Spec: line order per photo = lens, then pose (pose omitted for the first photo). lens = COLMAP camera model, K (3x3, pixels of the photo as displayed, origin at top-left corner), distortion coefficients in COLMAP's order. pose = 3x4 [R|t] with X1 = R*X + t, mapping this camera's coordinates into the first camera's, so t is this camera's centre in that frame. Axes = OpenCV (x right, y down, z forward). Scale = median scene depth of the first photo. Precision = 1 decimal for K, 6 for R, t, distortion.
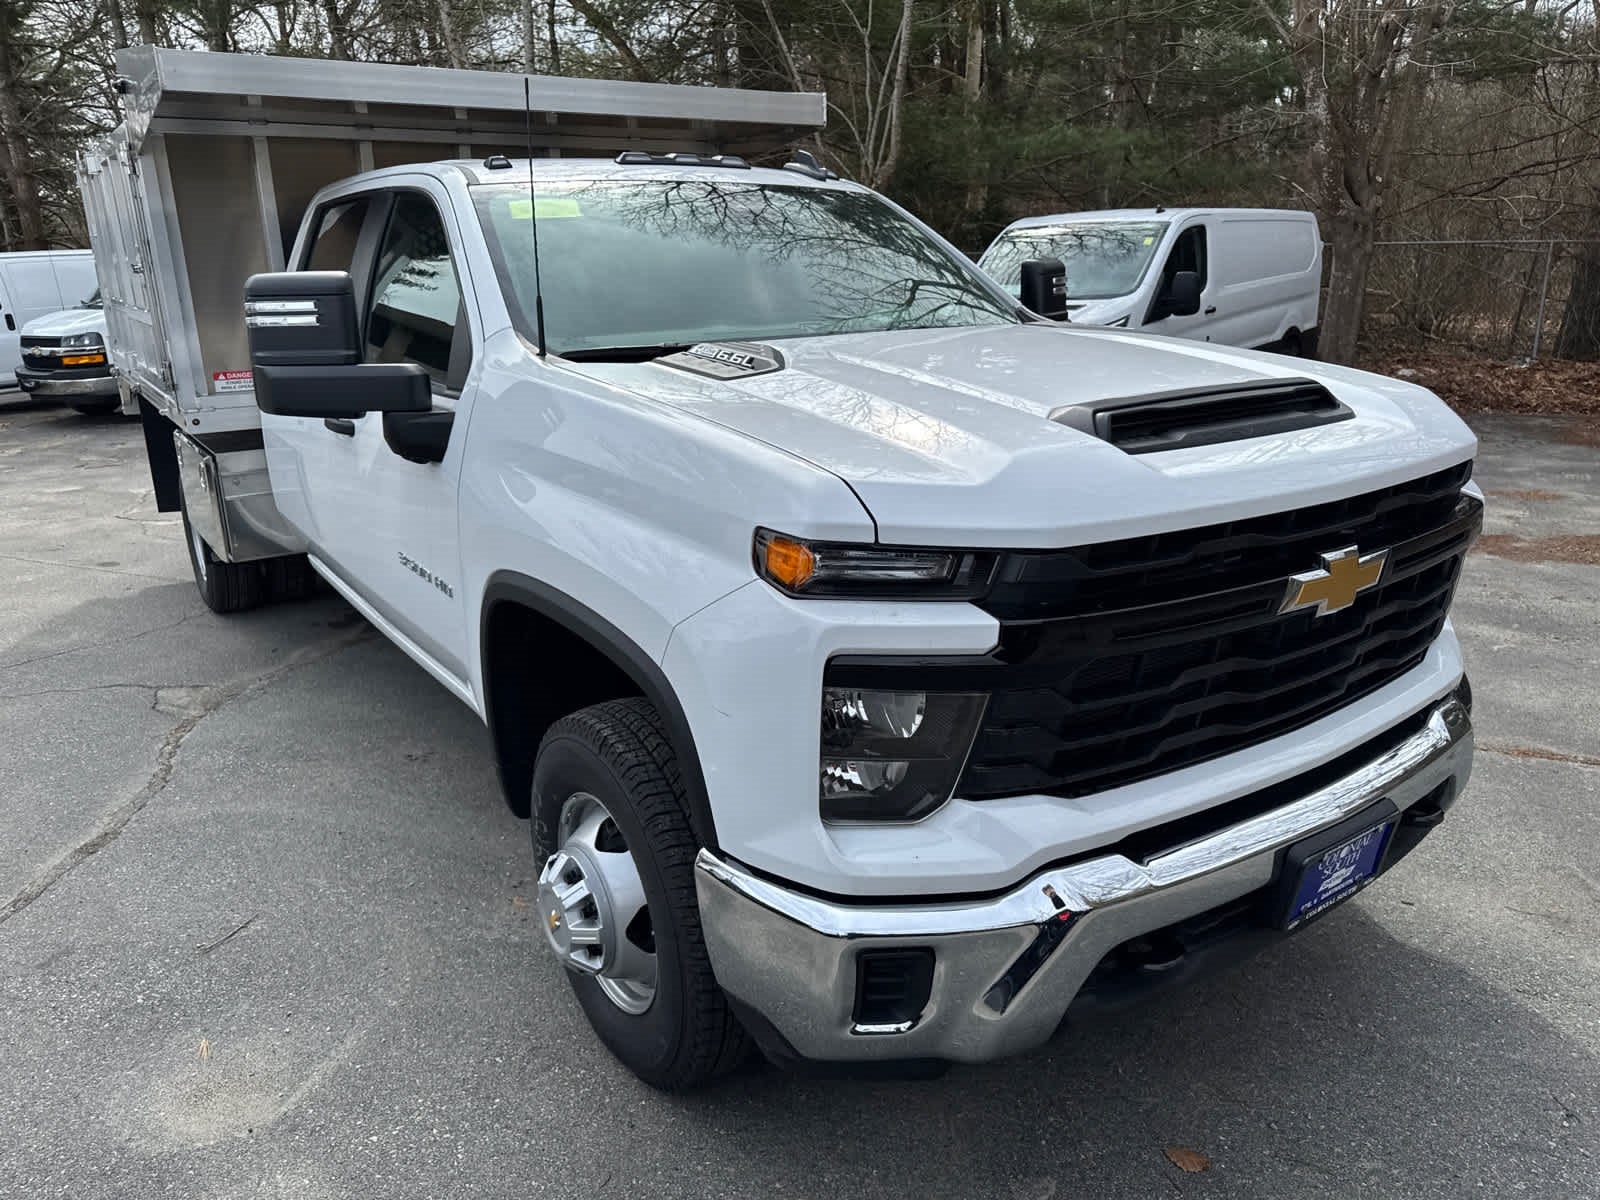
lens RADIAL K [[1136.1, 0, 799.4], [0, 1136.1, 615.4], [0, 0, 1]] dist [0.000318, 0.003901]
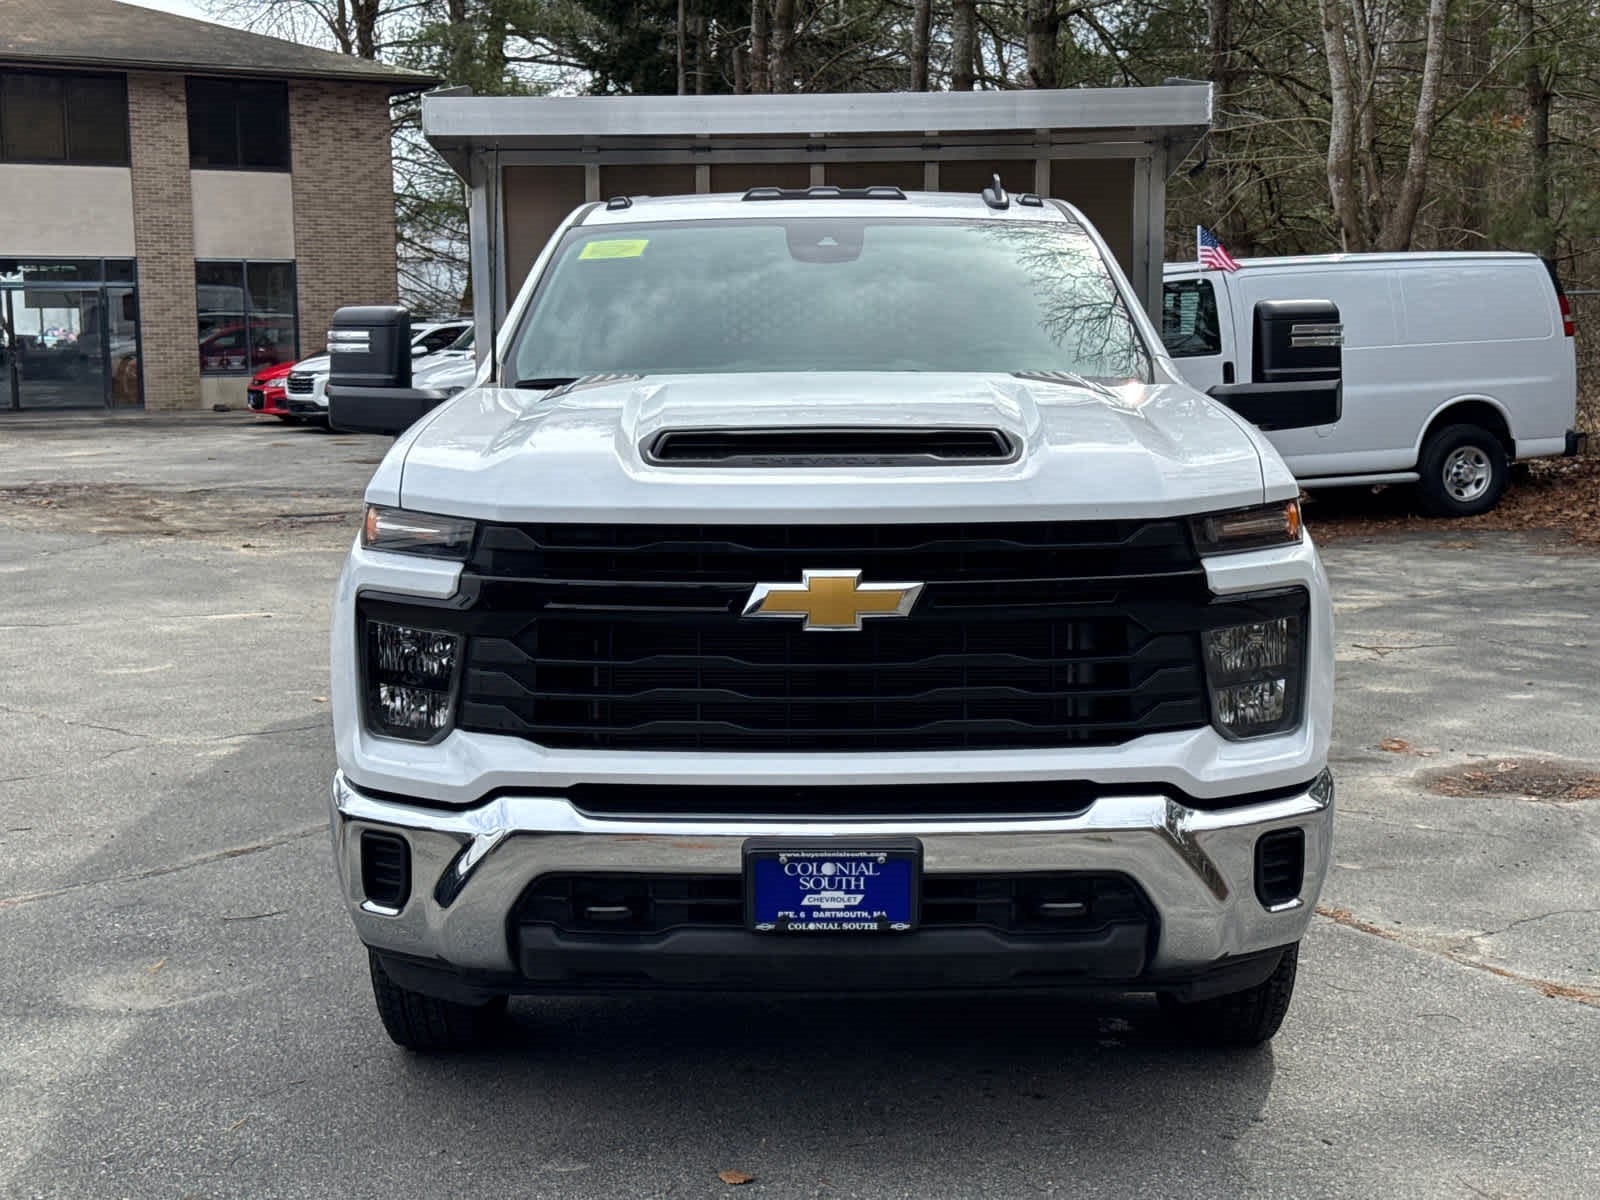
lens RADIAL K [[2301.8, 0, 800.0], [0, 2301.8, 600.0], [0, 0, 1]] dist [0.017899, 0.029946]
pose [[0.812814, 0.087156, -0.575966, 1.819955], [-0.181402, 0.977451, -0.108088, 0.223111], [0.553558, 0.192337, 0.810296, -0.818825]]
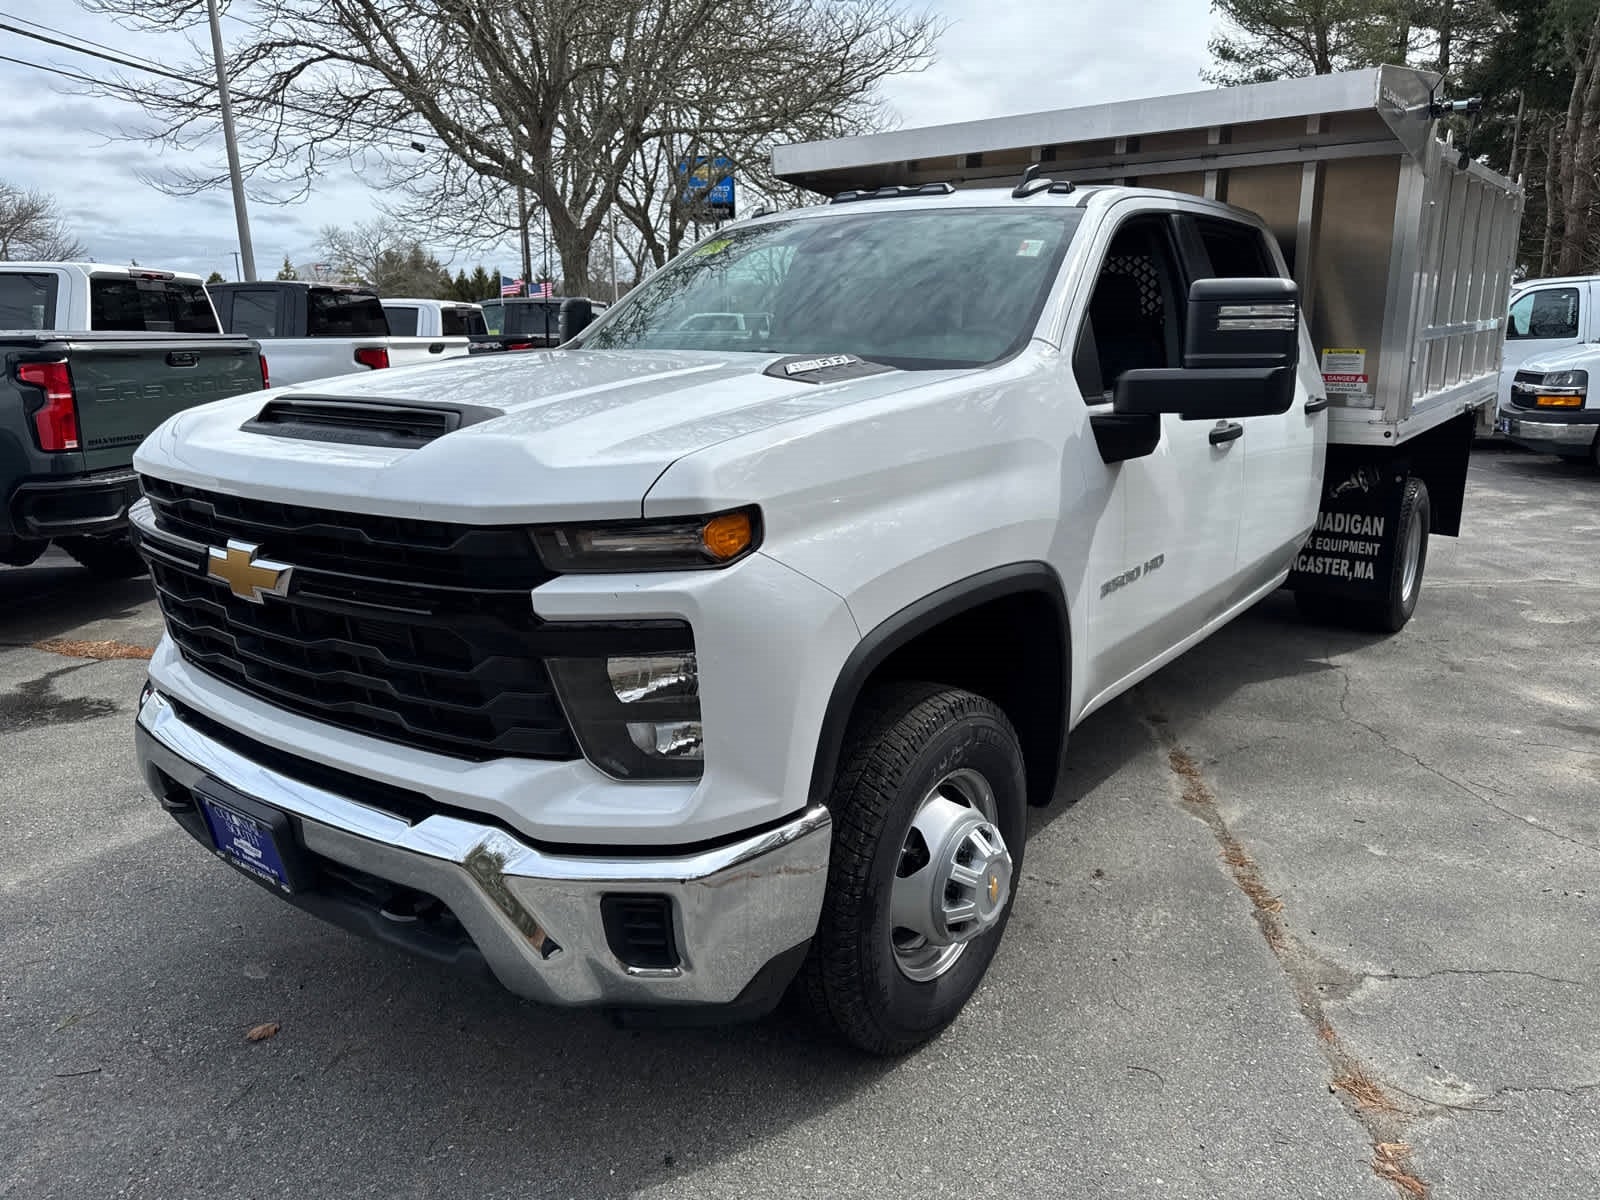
lens RADIAL K [[1136.1, 0, 799.4], [0, 1136.1, 615.4], [0, 0, 1]] dist [0.000318, 0.003901]
pose [[0.298445, 0.260853, -0.918088, 1.793596], [-0.281508, 0.943191, 0.176475, -0.364051], [0.911967, 0.205781, 0.354923, 1.193443]]
